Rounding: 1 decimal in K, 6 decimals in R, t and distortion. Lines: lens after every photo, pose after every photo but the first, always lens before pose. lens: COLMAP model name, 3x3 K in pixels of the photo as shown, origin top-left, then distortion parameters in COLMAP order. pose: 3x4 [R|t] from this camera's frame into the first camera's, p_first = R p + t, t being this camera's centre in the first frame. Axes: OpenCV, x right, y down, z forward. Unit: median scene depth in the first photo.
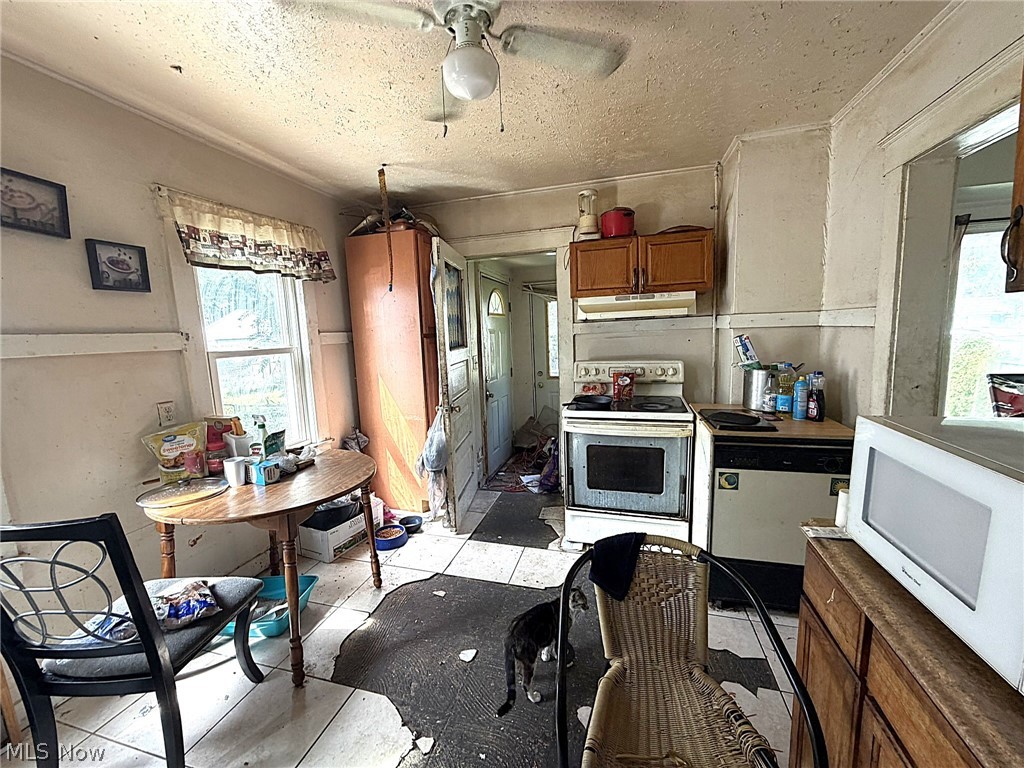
lens RADIAL K [[410.0, 0, 508.8], [0, 410.0, 386.5], [0, 0, 1]] dist [-0.000127, 0.000244]
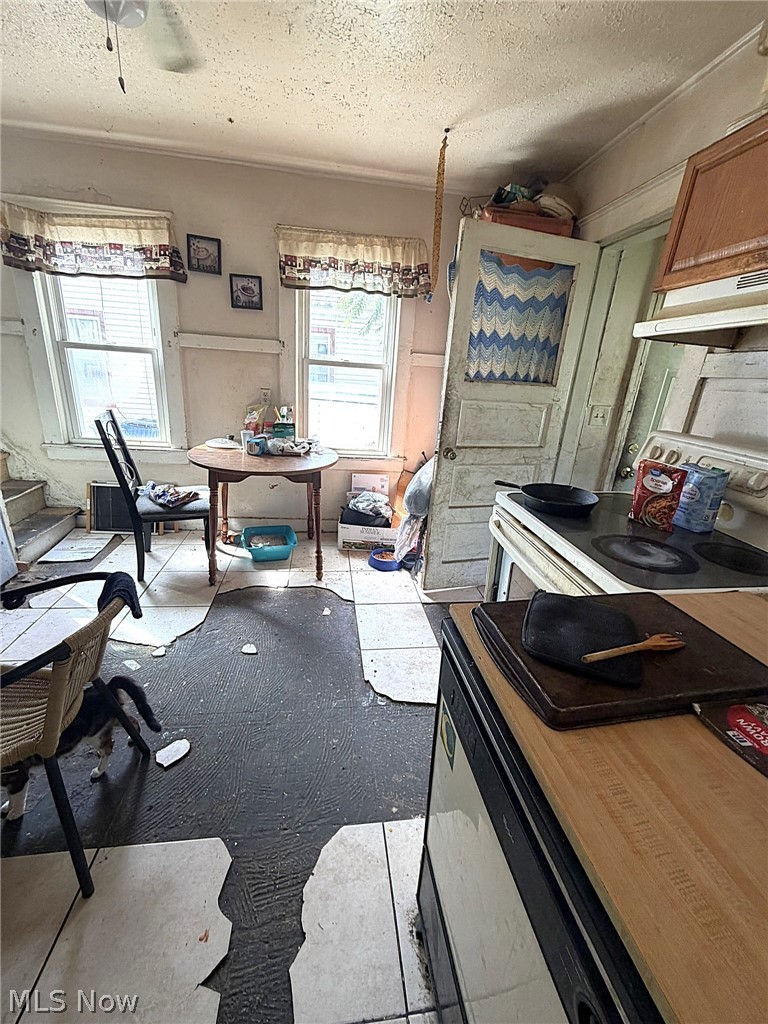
lens RADIAL K [[410.0, 0, 382.8], [0, 410.0, 510.5], [0, 0, 1]] dist [-0.000127, 0.000244]
pose [[0.394411, 0.356846, -0.846818, 0.568435], [-0.201192, 0.932697, 0.299329, -0.061239], [0.896639, 0.052315, 0.439660, 0.555115]]
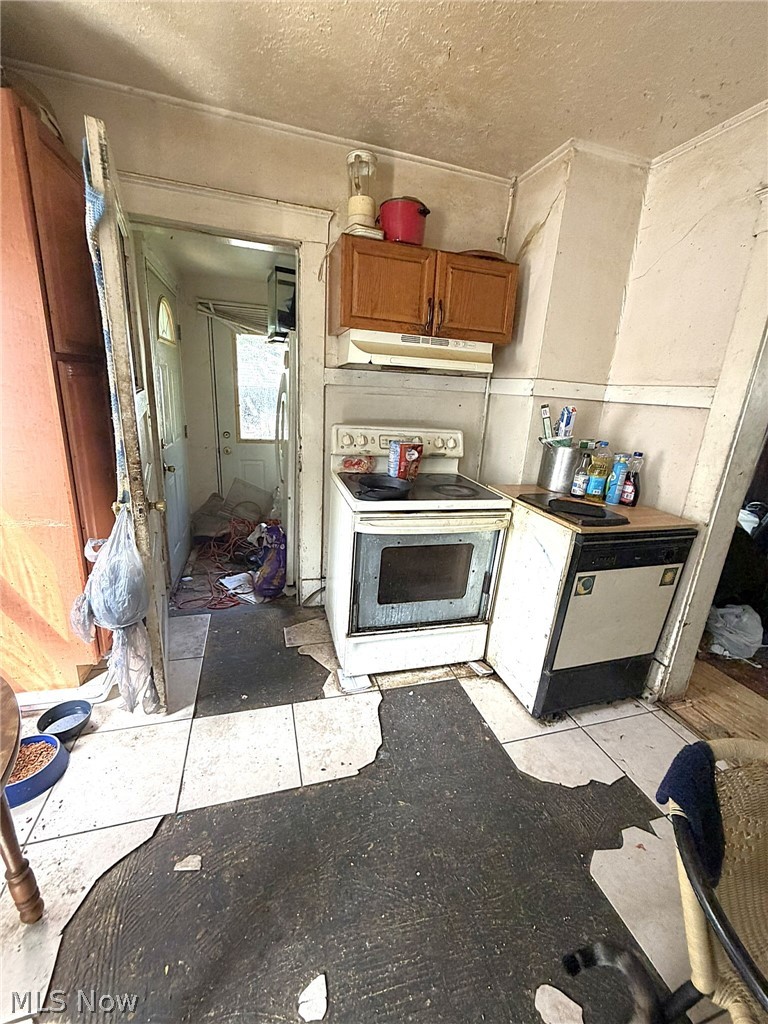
lens RADIAL K [[410.0, 0, 382.8], [0, 410.0, 510.5], [0, 0, 1]] dist [-0.000127, 0.000244]
pose [[0.836483, -0.067548, 0.543814, -0.182859], [-0.019878, 0.987980, 0.153295, -0.029098], [-0.547632, -0.139039, 0.825086, 0.410786]]
